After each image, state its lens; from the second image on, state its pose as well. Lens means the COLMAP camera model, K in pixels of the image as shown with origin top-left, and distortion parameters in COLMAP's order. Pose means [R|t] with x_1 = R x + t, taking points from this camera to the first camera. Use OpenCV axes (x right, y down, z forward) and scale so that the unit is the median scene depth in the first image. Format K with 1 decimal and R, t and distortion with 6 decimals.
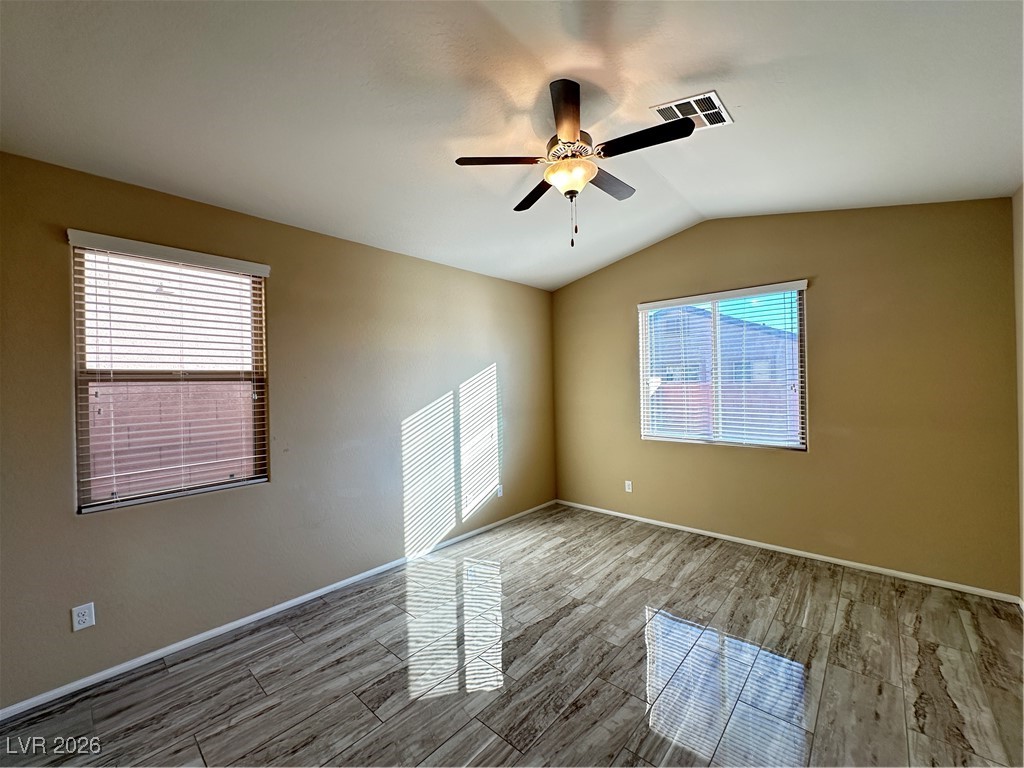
lens RADIAL K [[408.3, 0, 512.0], [0, 408.3, 384.0], [0, 0, 1]] dist [-0.001548, 0.000016]
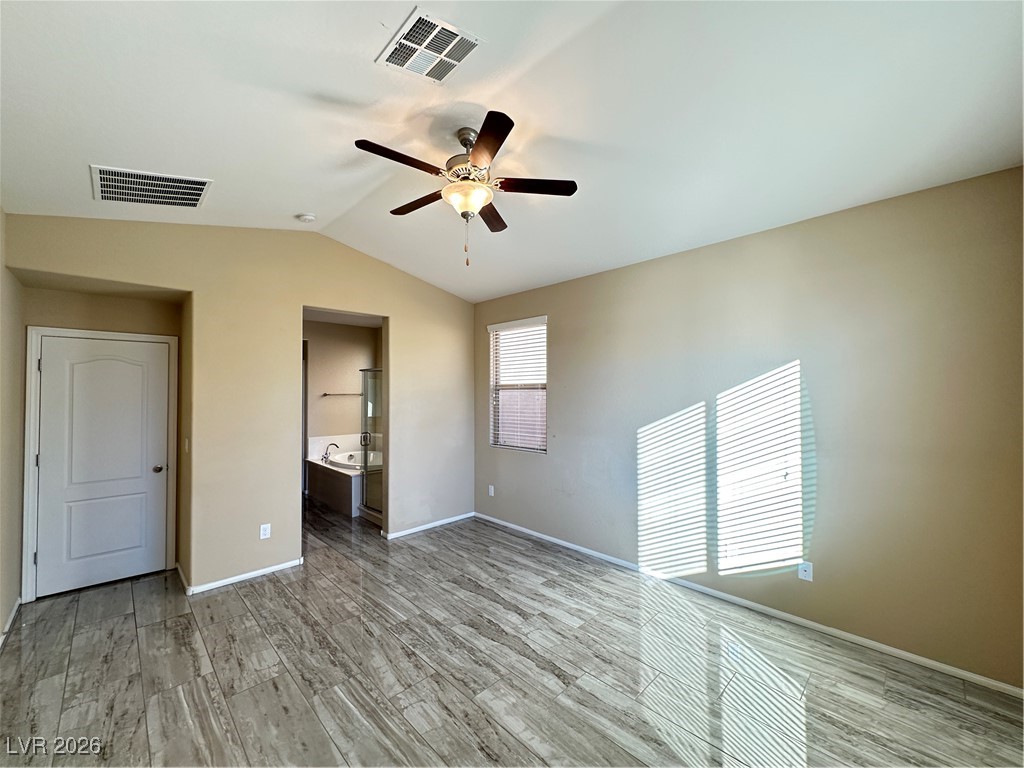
lens RADIAL K [[408.3, 0, 512.0], [0, 408.3, 384.0], [0, 0, 1]] dist [-0.001548, 0.000016]
pose [[-0.064160, 0.000471, -0.997939, 0.877403], [0.007350, 0.999973, -0.000001, -0.026690], [0.997913, -0.007335, -0.064162, 0.880937]]
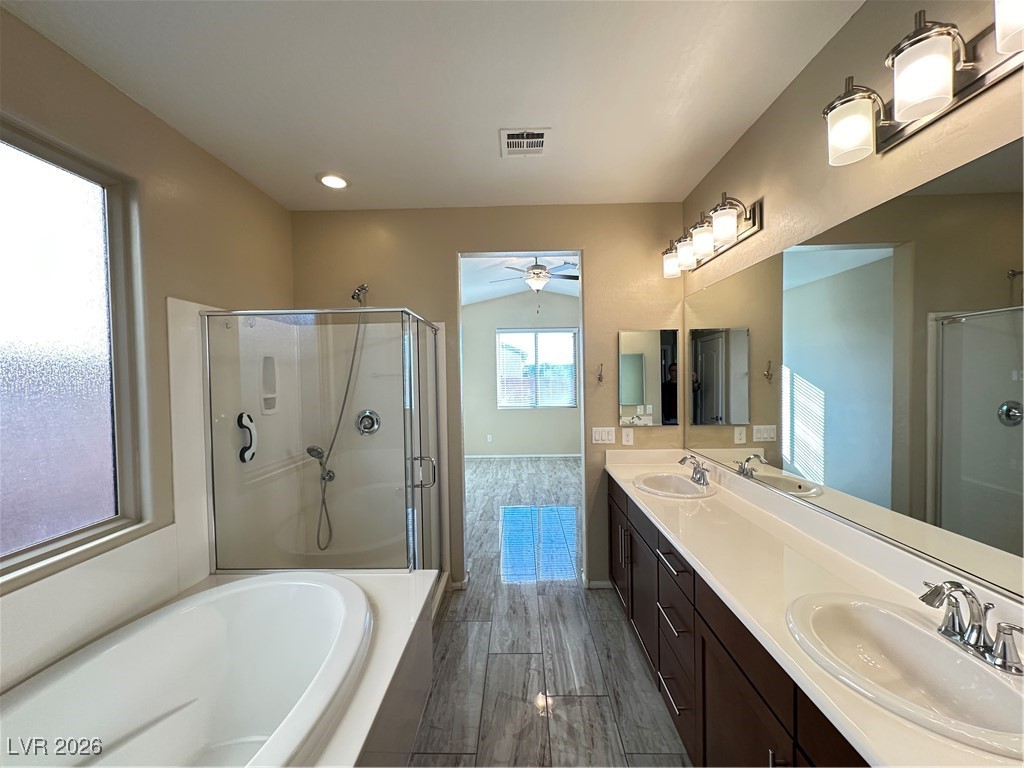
lens RADIAL K [[408.3, 0, 512.0], [0, 408.3, 384.0], [0, 0, 1]] dist [-0.001548, 0.000016]
pose [[0.759096, -0.005238, 0.650957, -1.076780], [0.000612, 0.999973, 0.007333, 0.027495], [-0.650978, -0.005168, 0.759079, -0.470508]]
